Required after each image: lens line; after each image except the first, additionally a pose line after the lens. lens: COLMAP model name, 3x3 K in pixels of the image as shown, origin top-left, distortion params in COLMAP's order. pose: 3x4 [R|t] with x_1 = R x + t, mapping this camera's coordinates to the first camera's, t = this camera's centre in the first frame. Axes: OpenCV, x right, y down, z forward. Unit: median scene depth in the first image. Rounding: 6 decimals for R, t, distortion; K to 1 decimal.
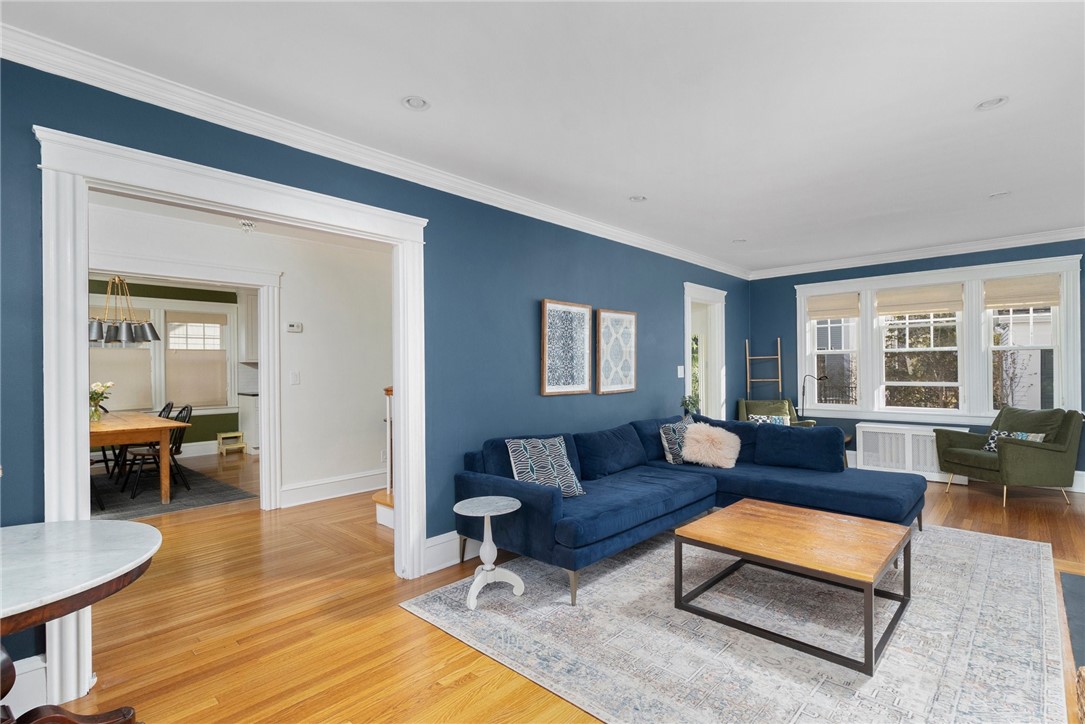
lens RADIAL K [[510.5, 0, 553.8], [0, 510.5, 366.4], [0, 0, 1]] dist [-0.002047, 0.004403]
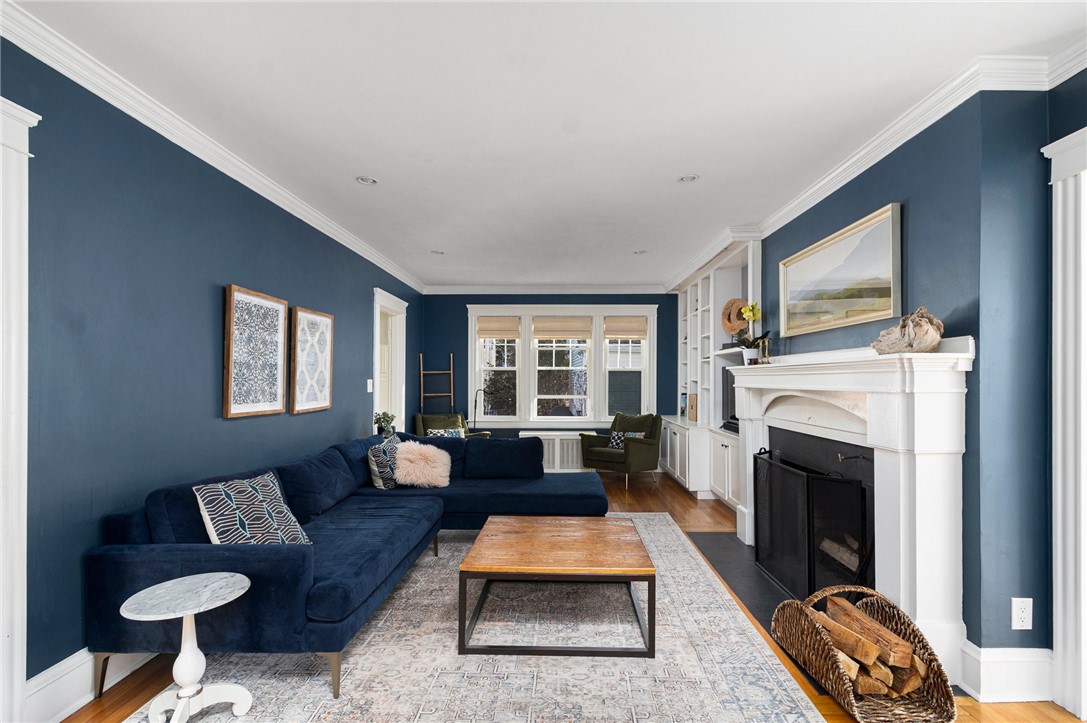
lens RADIAL K [[511.5, 0, 549.9], [0, 511.5, 379.1], [0, 0, 1]] dist [-0.002047, 0.004403]
pose [[0.752781, 0.013289, 0.658137, -0.138254], [-0.011661, 0.999909, -0.006852, 0.001341], [-0.658167, -0.002517, 0.752867, 0.140614]]
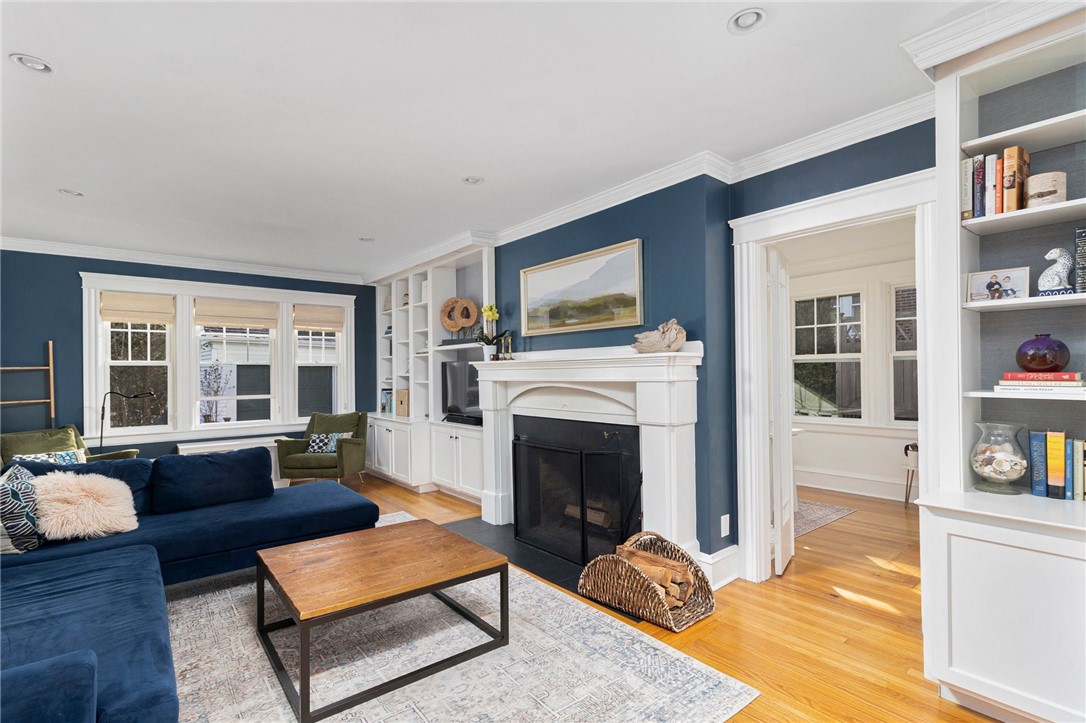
lens RADIAL K [[511.0, 0, 544.2], [0, 511.0, 372.4], [0, 0, 1]] dist [-0.002047, 0.004403]
pose [[0.150887, 0.011046, 0.988489, -0.238940], [0.007125, 0.999899, -0.012261, 0.002455], [-0.988525, 0.008893, 0.150793, 0.341307]]
